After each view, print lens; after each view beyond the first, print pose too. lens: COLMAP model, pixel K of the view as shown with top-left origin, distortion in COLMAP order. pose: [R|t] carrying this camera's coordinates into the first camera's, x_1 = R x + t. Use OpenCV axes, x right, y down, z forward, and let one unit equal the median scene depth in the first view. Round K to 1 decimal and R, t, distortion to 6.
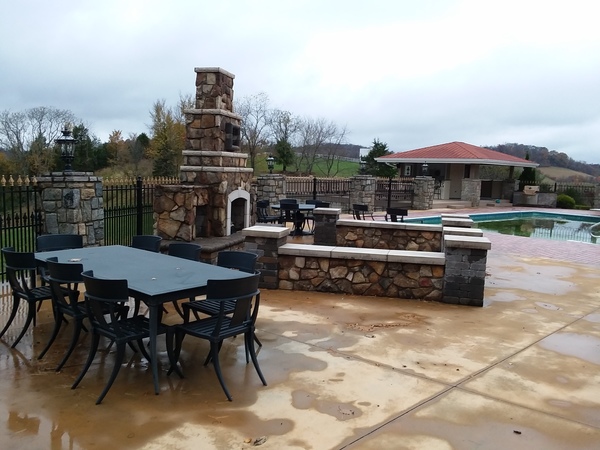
lens RADIAL K [[514.5, 0, 289.3], [0, 514.5, 226.6], [0, 0, 1]] dist [0.039246, -0.068885]
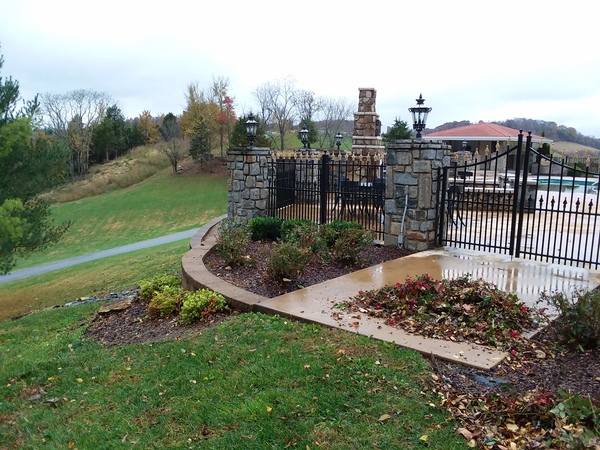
lens RADIAL K [[519.0, 0, 294.7], [0, 519.0, 218.3], [0, 0, 1]] dist [0.055849, -0.091299]
pose [[0.999971, -0.007531, 0.000615, -0.406138], [0.007511, 0.999609, 0.026934, 0.078813], [-0.000818, -0.026929, 0.999637, -0.750946]]
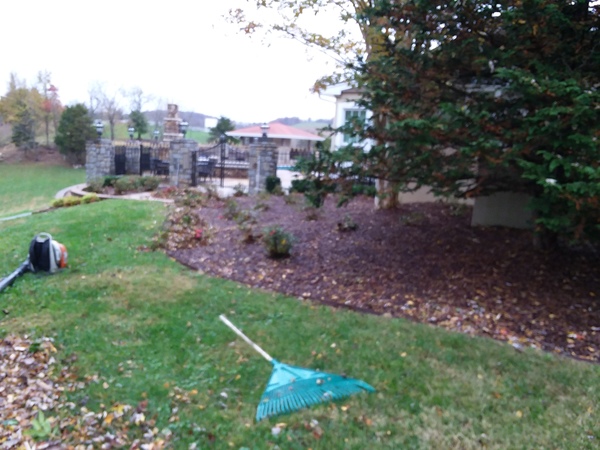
lens RADIAL K [[527.1, 0, 300.0], [0, 527.1, 225.0], [0, 0, 1]] dist [0.009795, -0.000321]
pose [[0.949781, -0.030531, 0.311421, -0.406919], [0.013890, 0.998361, 0.055516, 0.192824], [-0.312606, -0.048403, 0.948649, -1.909612]]
